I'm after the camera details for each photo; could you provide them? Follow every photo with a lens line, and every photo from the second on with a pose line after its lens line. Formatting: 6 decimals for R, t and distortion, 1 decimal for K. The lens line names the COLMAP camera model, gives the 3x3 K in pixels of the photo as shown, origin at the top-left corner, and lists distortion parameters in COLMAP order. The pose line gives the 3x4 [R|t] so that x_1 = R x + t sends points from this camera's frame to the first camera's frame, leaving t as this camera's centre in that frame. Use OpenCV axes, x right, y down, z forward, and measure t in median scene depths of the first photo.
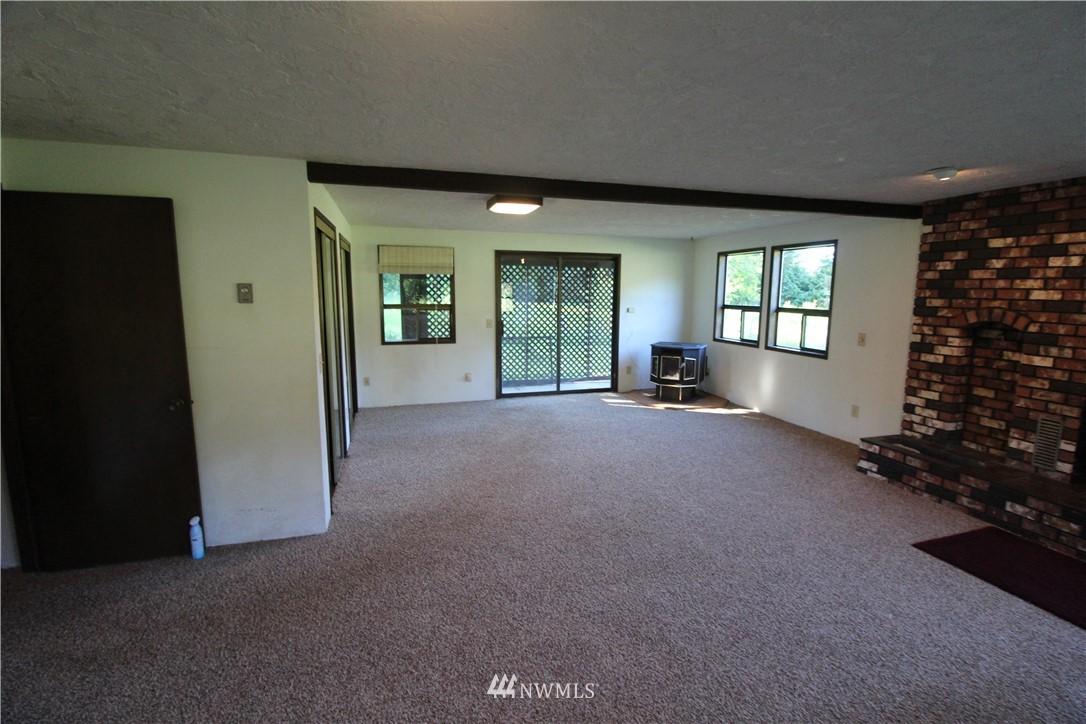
lens RADIAL K [[501.4, 0, 547.7], [0, 501.4, 364.0], [0, 0, 1]] dist [-0.022165, -0.004765]
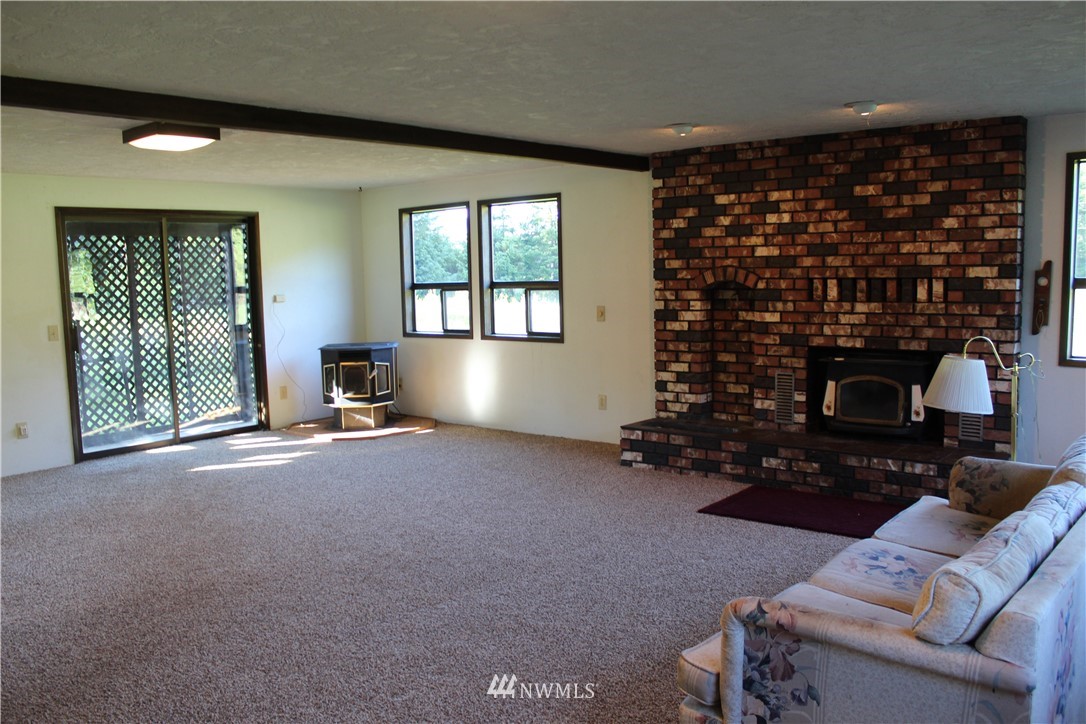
lens RADIAL K [[900.3, 0, 553.0], [0, 900.3, 390.2], [0, 0, 1]] dist [-0.132447, 0.026824]
pose [[0.828658, -0.097986, 0.551112, -0.321074], [0.110242, 0.993845, 0.010941, 0.062020], [-0.548791, 0.051689, 0.834360, -0.231717]]
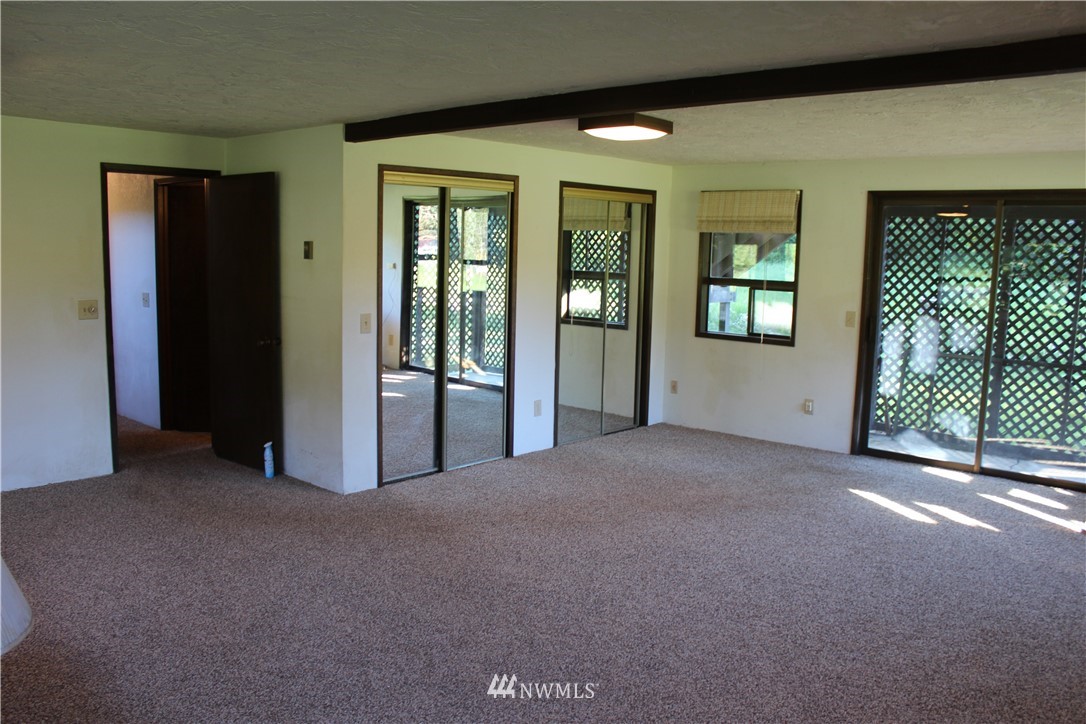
lens RADIAL K [[900.3, 0, 539.7], [0, 900.3, 364.3], [0, 0, 1]] dist [-0.132447, 0.026824]
pose [[0.500369, 0.111167, -0.858646, 0.965189], [-0.146109, 0.988342, 0.042815, -0.035803], [0.853395, 0.104032, 0.510778, 0.320275]]
